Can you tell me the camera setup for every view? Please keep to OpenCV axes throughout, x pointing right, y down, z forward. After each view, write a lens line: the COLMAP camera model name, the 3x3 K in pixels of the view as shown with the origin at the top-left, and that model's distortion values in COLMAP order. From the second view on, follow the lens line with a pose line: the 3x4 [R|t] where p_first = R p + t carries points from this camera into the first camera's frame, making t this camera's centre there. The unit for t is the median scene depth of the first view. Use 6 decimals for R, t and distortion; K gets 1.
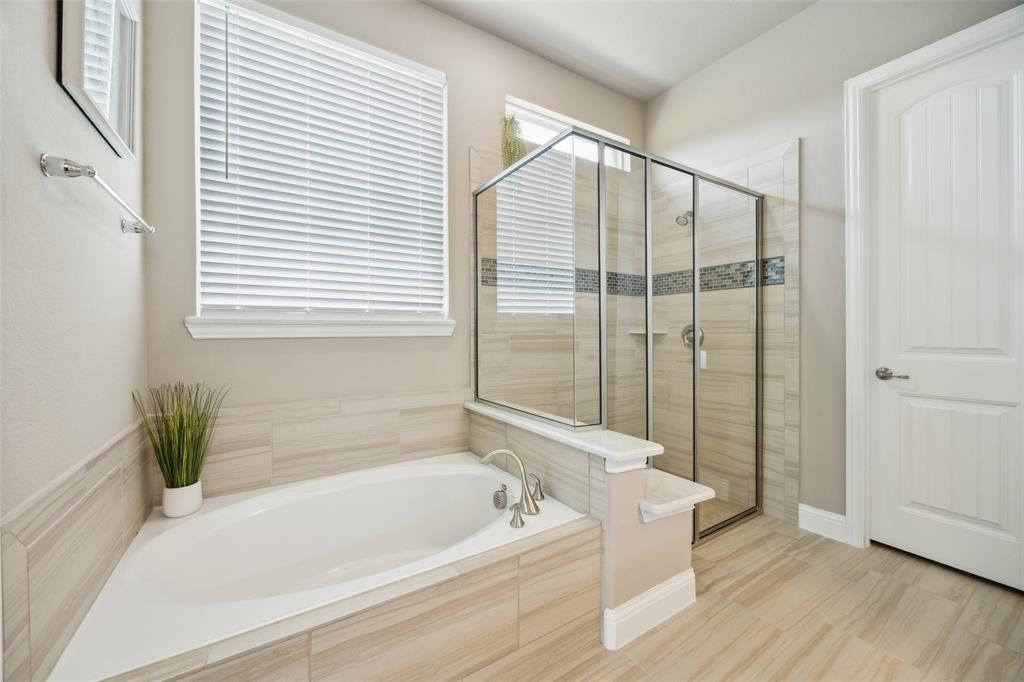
lens RADIAL K [[393.0, 0, 506.3], [0, 393.0, 331.2], [0, 0, 1]] dist [-0.002154, -0.000461]
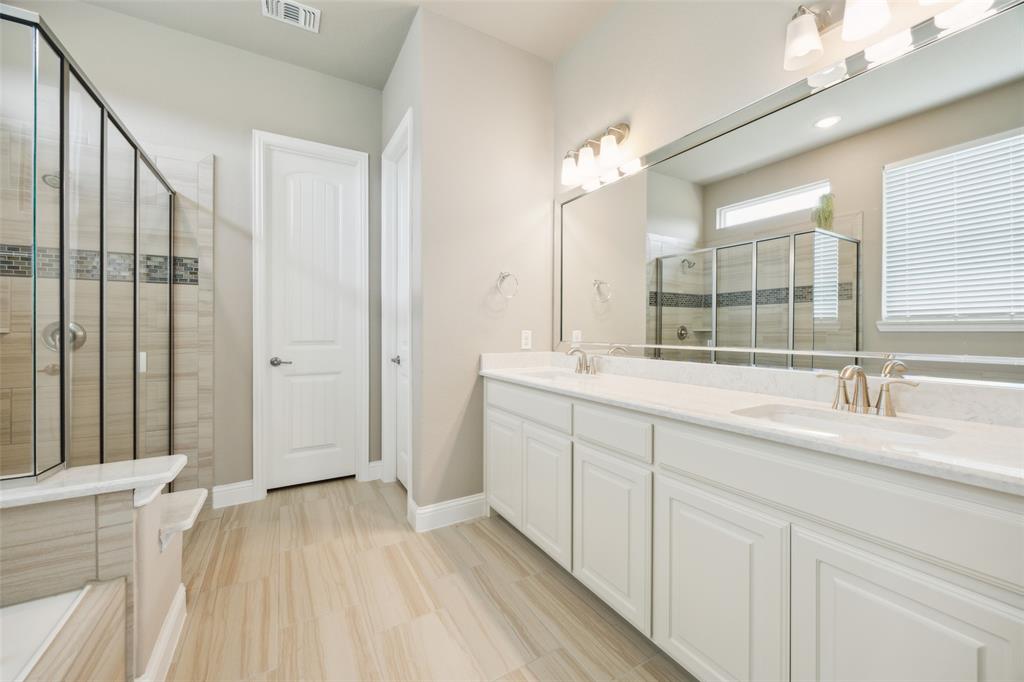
lens RADIAL K [[393.0, 0, 506.3], [0, 393.0, 331.2], [0, 0, 1]] dist [-0.002154, -0.000461]
pose [[0.036314, 0.000249, 0.999340, -0.345807], [-0.001018, 0.999999, -0.000212, 0.002605], [-0.999340, -0.001010, 0.036314, 0.154095]]
